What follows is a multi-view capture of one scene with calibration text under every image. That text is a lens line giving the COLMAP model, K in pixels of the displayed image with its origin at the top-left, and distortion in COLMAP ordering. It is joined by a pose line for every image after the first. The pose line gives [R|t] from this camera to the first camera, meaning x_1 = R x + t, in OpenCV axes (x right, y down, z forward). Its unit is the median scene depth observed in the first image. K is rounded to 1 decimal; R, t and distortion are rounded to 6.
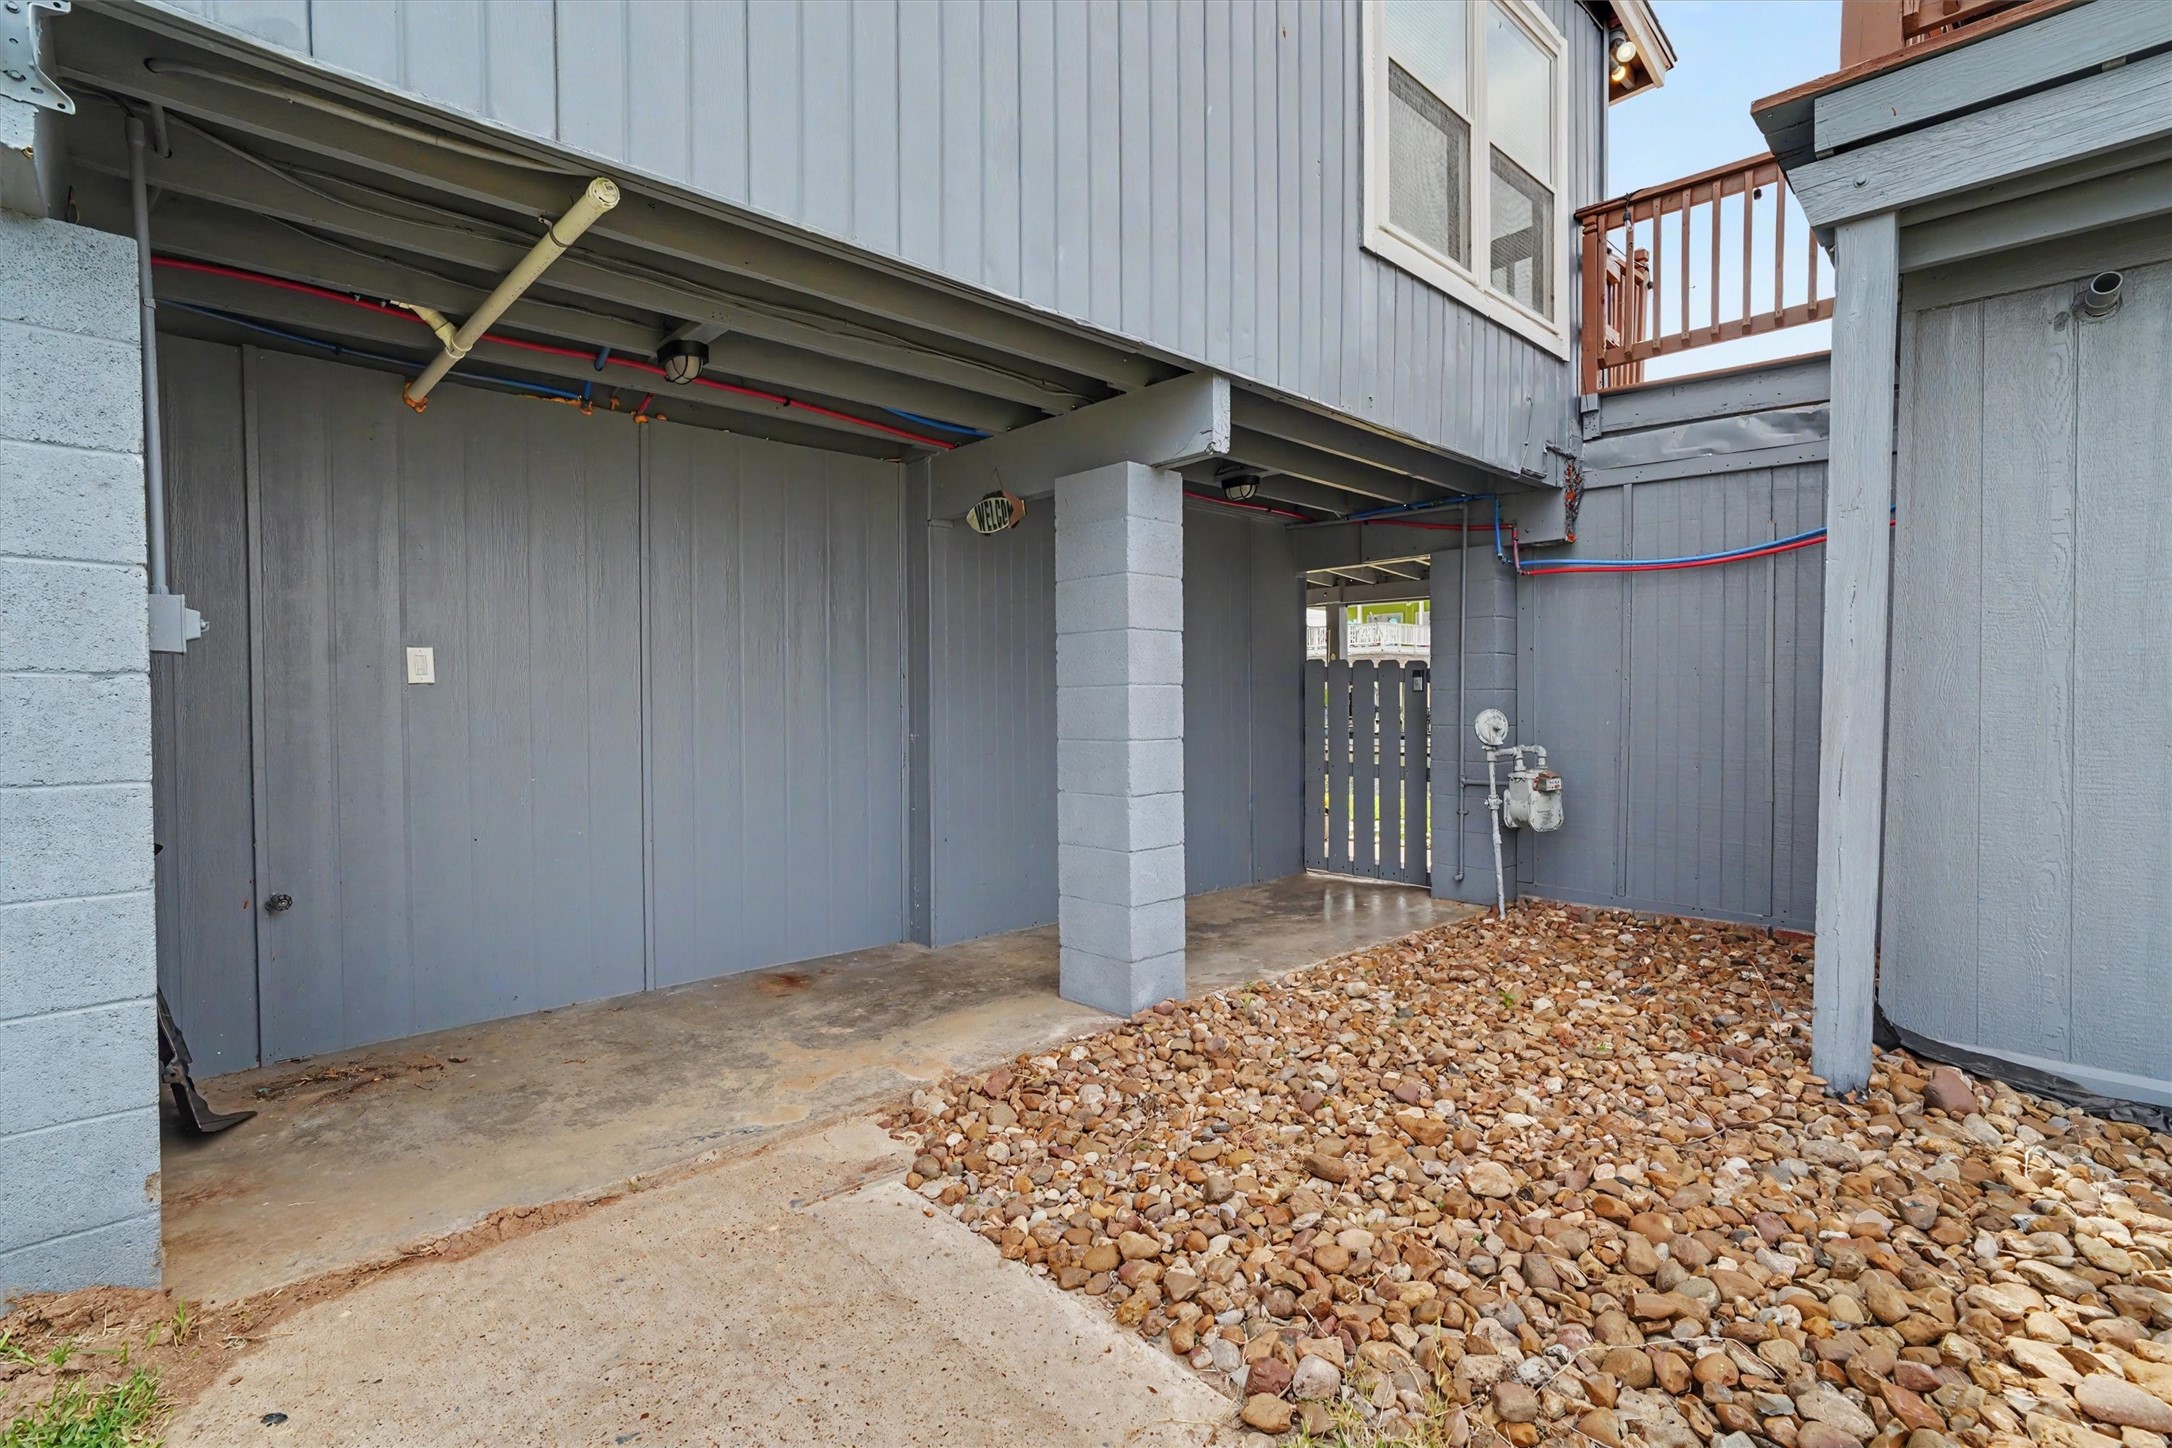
lens RADIAL K [[1017.7, 0, 1080.4], [0, 1017.7, 728.4], [0, 0, 1]] dist [-0.031159, 0.018235]
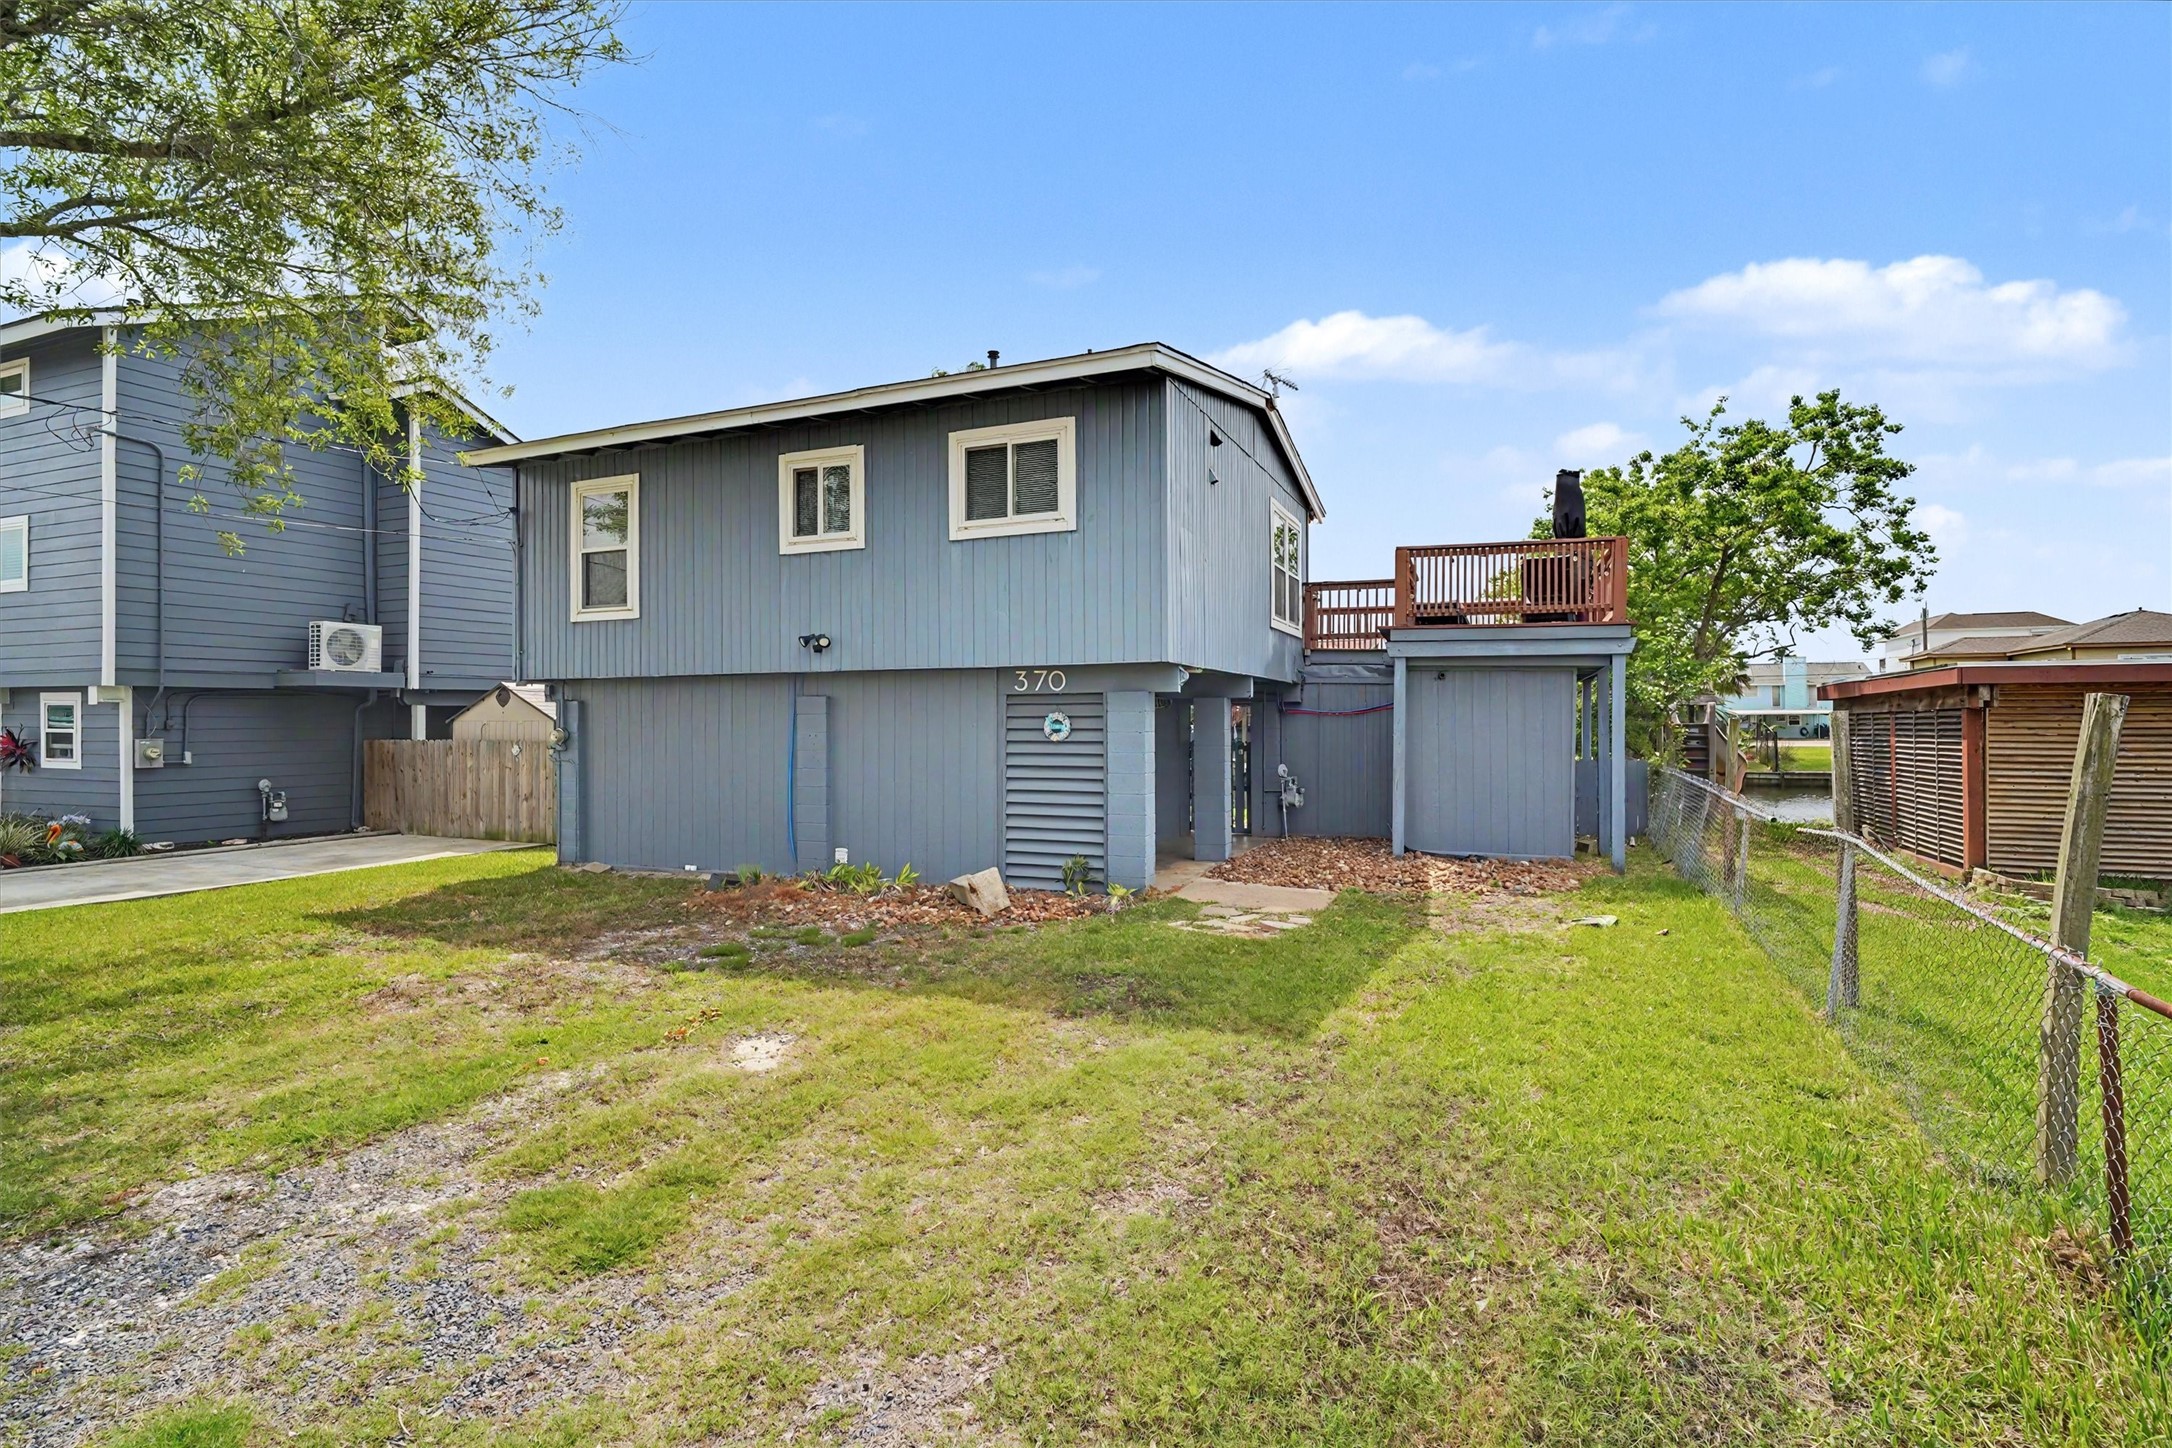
lens RADIAL K [[1017.7, 0, 1080.4], [0, 1017.7, 728.4], [0, 0, 1]] dist [-0.031159, 0.018235]
pose [[0.913610, -0.009847, 0.406473, -1.239019], [0.018767, 0.999662, -0.017966, -0.077313], [-0.406159, 0.024042, 0.913486, -1.332498]]
